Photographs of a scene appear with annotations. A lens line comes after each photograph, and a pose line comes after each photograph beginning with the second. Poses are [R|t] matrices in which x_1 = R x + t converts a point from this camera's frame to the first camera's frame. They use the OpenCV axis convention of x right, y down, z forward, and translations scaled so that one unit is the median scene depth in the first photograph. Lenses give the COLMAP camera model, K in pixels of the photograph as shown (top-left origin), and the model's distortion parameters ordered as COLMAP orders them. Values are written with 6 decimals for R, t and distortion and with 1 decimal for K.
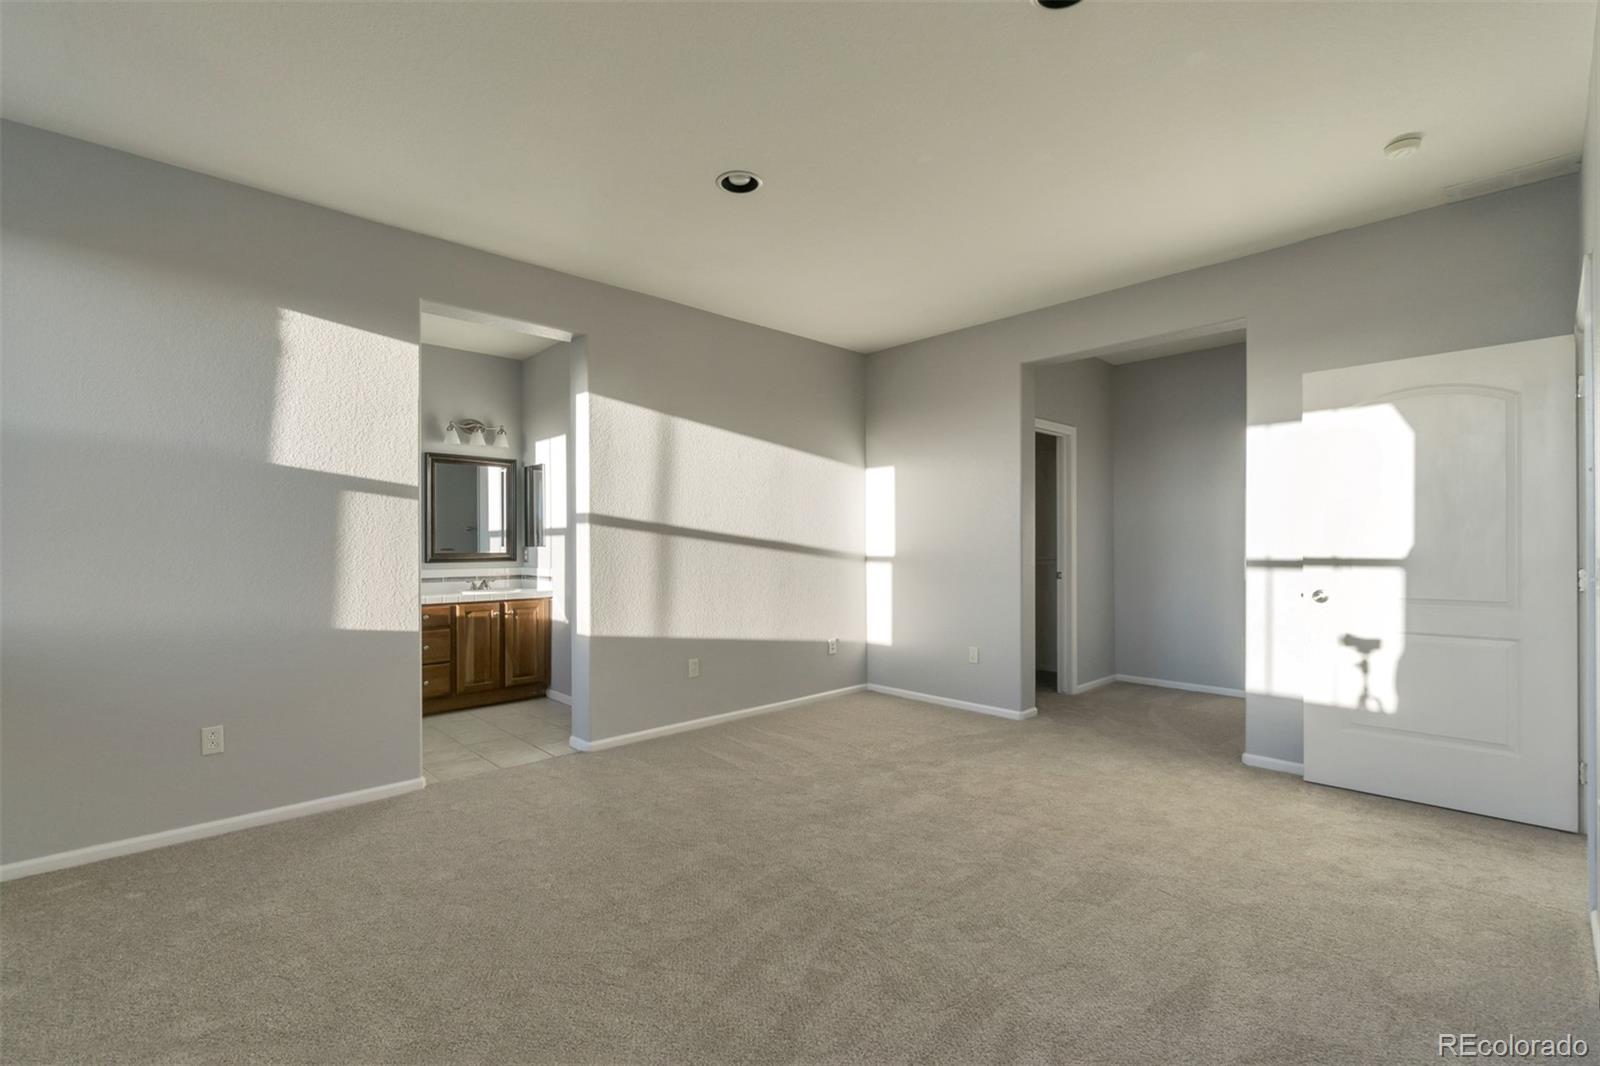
lens RADIAL K [[702.1, 0, 804.1], [0, 702.1, 544.7], [0, 0, 1]] dist [-0.007745, 0.003919]
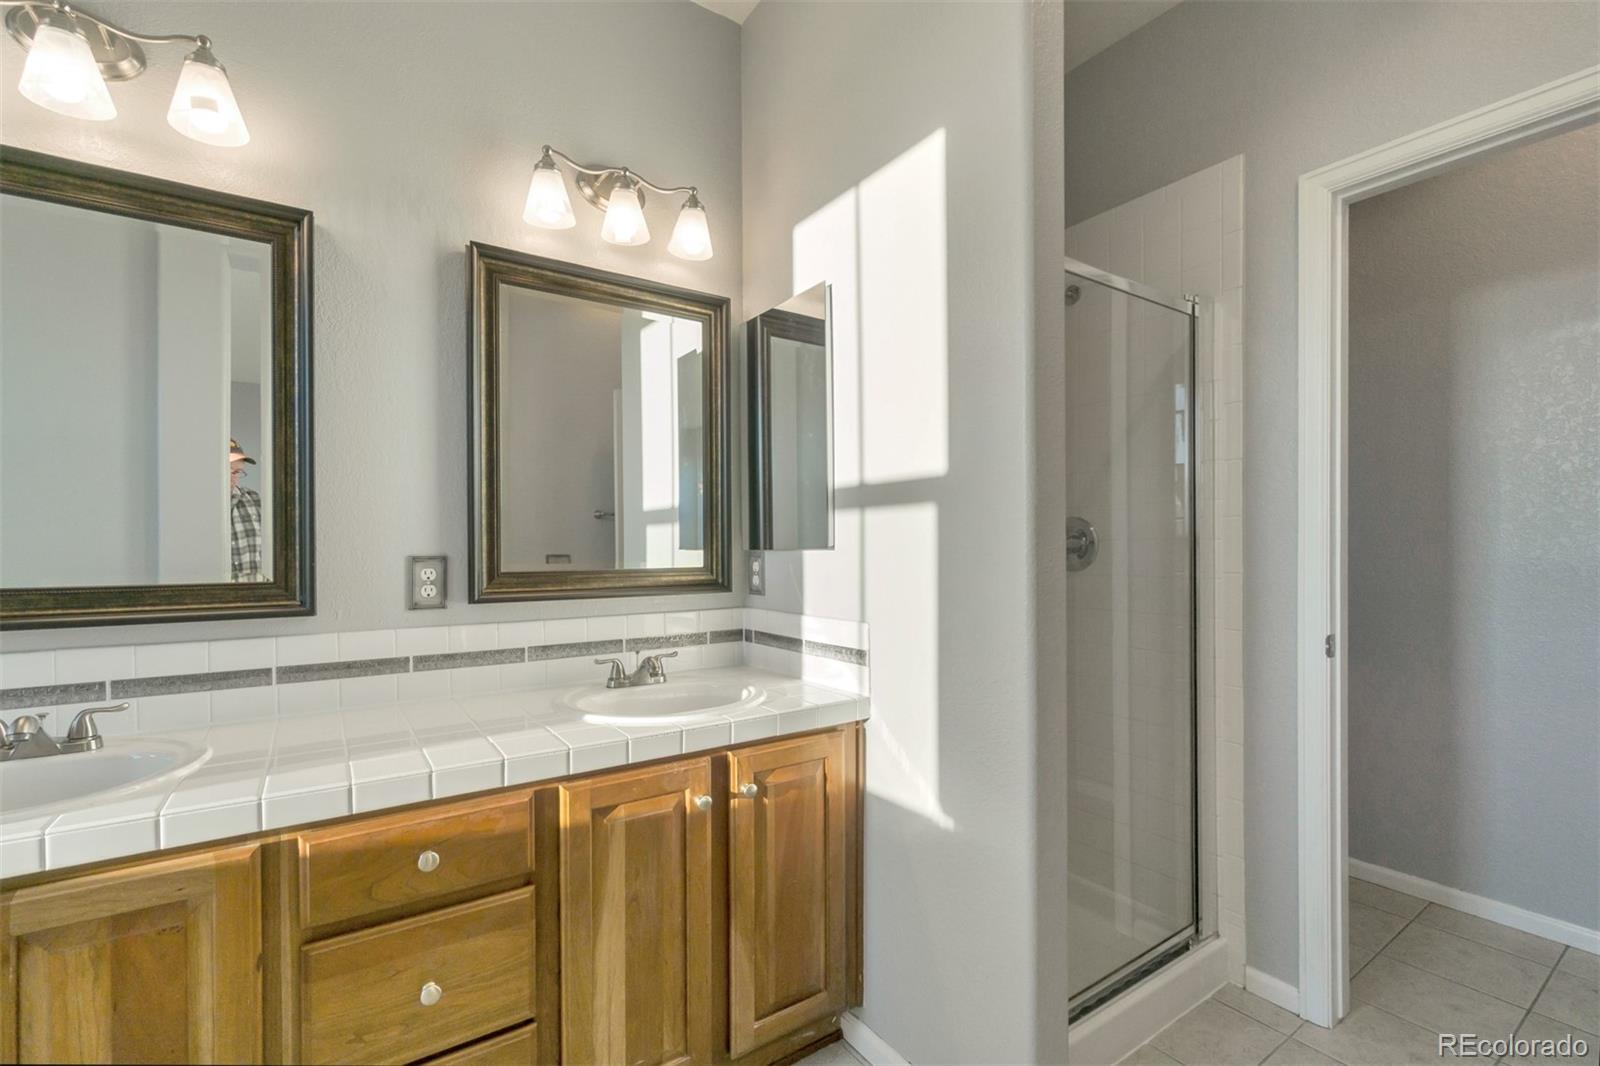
lens RADIAL K [[702.1, 0, 801.9], [0, 702.1, 541.4], [0, 0, 1]] dist [-0.007745, 0.003919]
pose [[0.987862, -0.011705, -0.154890, -0.339352], [0.010564, 0.999911, -0.008187, 0.002272], [0.154972, 0.006452, 0.987898, 0.701134]]
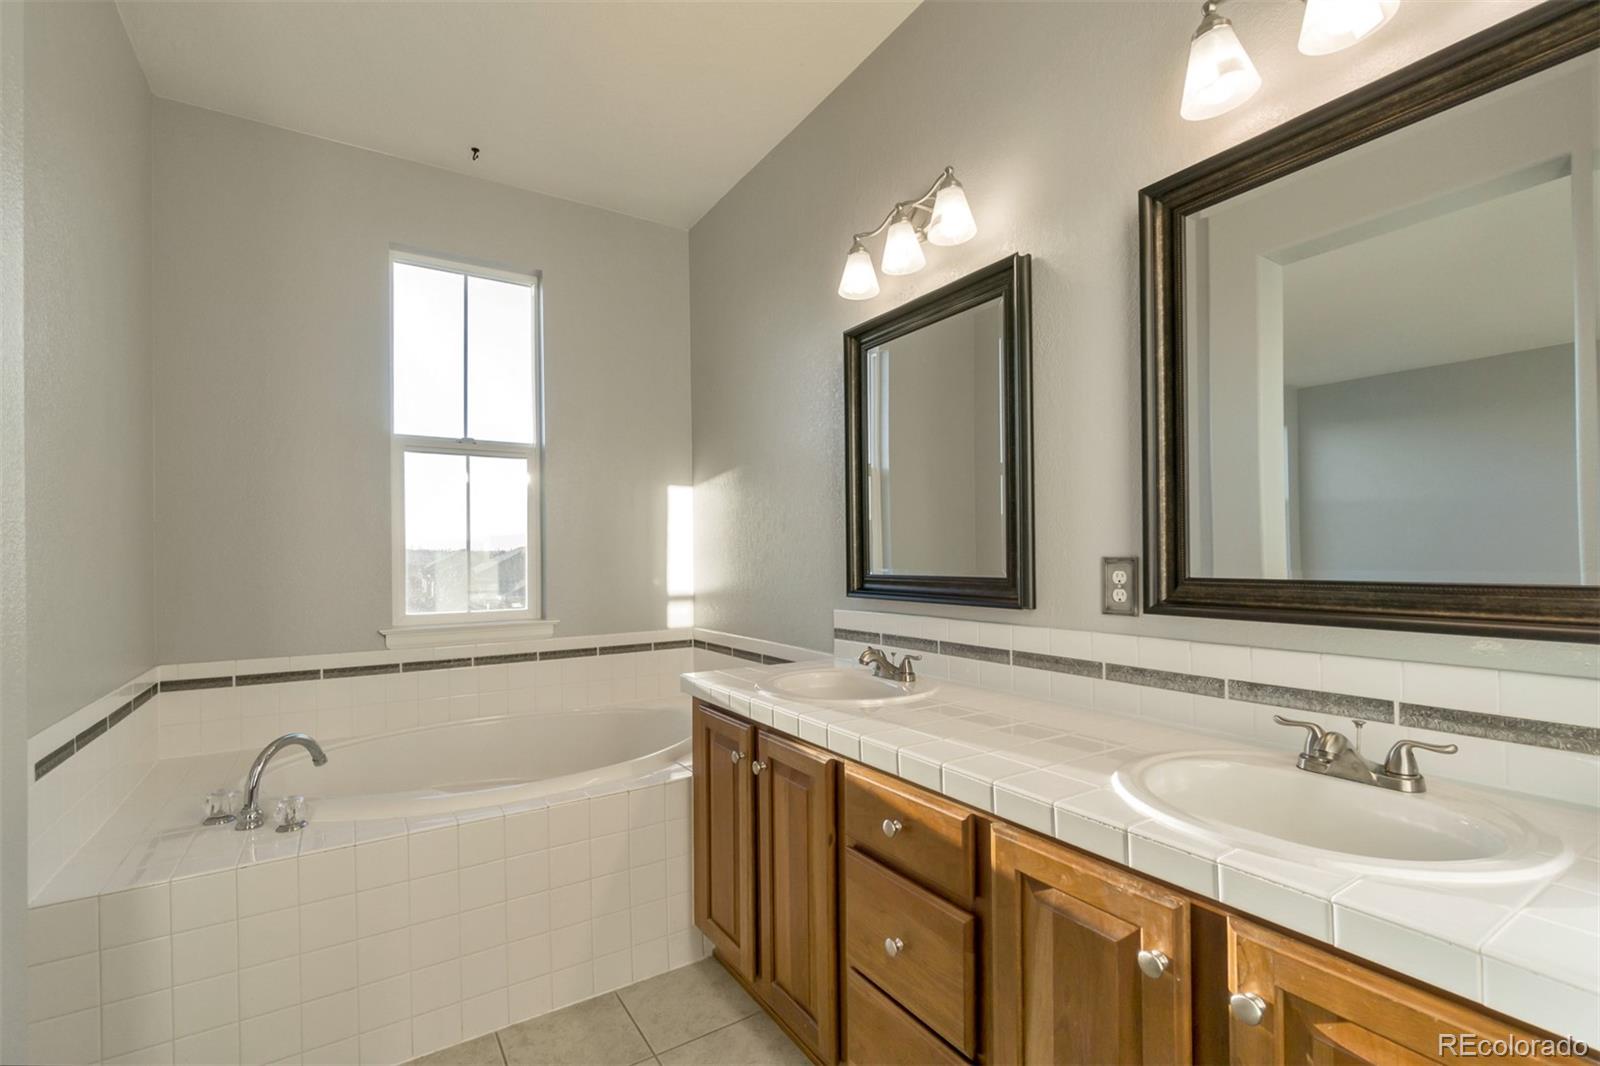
lens RADIAL K [[702.1, 0, 793.2], [0, 702.1, 555.7], [0, 0, 1]] dist [-0.007745, 0.003919]
pose [[-0.181508, -0.006983, -0.983365, -0.248151], [0.002693, 0.999968, -0.007598, 0.005415], [0.983386, -0.004027, -0.181483, 0.896694]]
